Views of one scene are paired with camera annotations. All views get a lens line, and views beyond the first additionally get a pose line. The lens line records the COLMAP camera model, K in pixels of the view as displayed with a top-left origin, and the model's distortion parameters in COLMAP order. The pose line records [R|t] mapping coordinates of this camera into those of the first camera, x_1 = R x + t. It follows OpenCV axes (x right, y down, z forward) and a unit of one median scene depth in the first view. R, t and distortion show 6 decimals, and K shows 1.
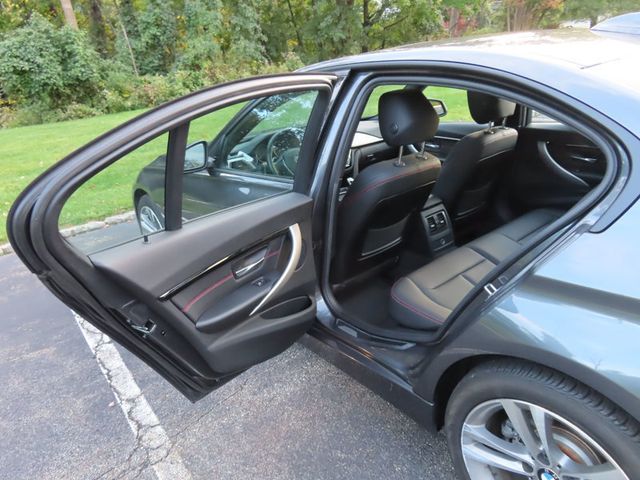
lens RADIAL K [[456.0, 0, 320.0], [0, 456.0, 240.0], [0, 0, 1]] dist [-0.006783, 0.004381]
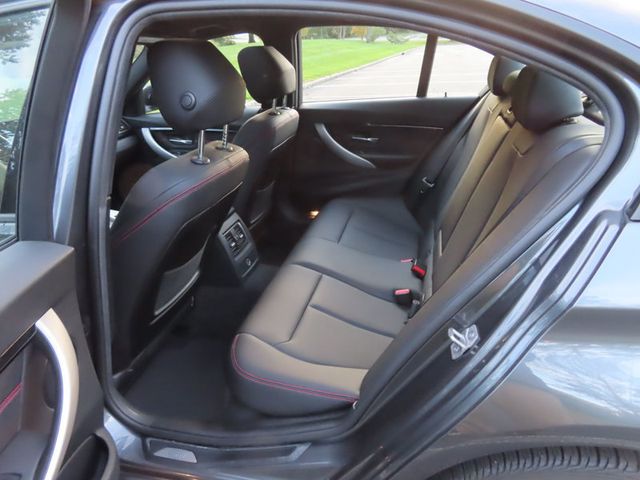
lens RADIAL K [[457.4, 0, 320.7], [0, 457.4, 238.9], [0, 0, 1]] dist [-0.005846, 0.003325]
pose [[0.802371, -0.193373, 0.564631, -0.053487], [0.200083, 0.978463, 0.050772, -0.050394], [-0.562288, 0.072235, 0.823780, 0.332776]]
